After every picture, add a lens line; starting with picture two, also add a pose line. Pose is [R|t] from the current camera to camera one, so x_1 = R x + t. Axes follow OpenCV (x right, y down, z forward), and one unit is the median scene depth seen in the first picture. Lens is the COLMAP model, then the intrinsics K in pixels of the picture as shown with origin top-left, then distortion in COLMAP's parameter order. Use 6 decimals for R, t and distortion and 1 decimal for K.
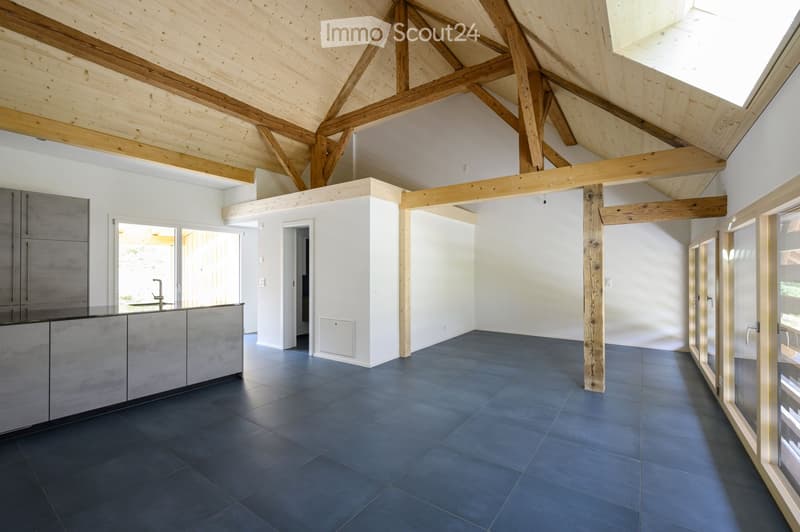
lens RADIAL K [[347.6, 0, 403.0], [0, 347.6, 272.9], [0, 0, 1]] dist [0.003194, 0.000361]
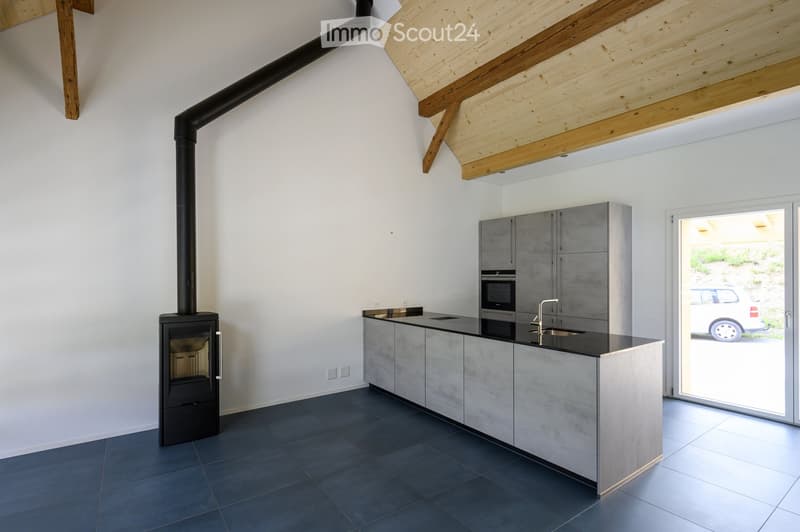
lens RADIAL K [[376.2, 0, 363.4], [0, 376.2, 275.5], [0, 0, 1]] dist [0.000254, -0.000035]
pose [[-0.381091, 0.001441, -0.924536, 0.209327], [-0.003428, 0.999990, 0.002971, -0.034021], [0.924531, 0.004302, -0.381082, 0.885683]]
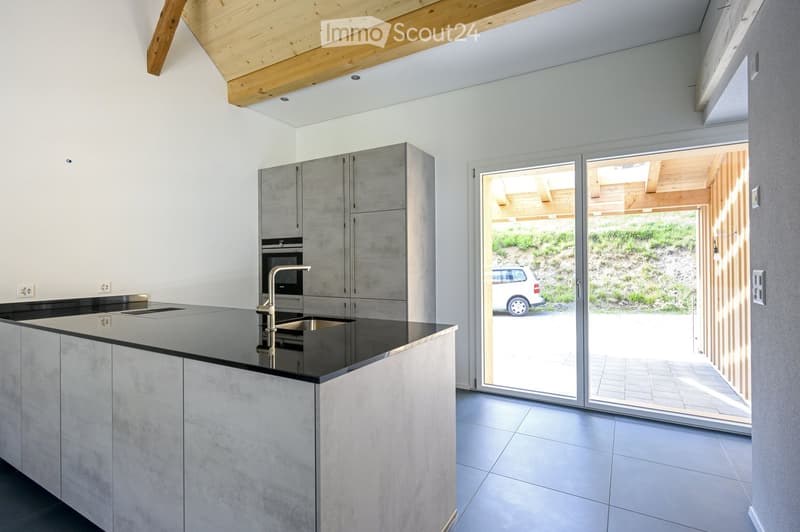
lens RADIAL K [[376.2, 0, 403.5], [0, 376.2, 264.9], [0, 0, 1]] dist [0.000254, -0.000035]
pose [[0.087876, -0.002129, -0.996129, -0.233981], [0.001846, 0.999996, -0.001975, 0.018827], [0.996130, -0.001665, 0.087880, 1.040400]]
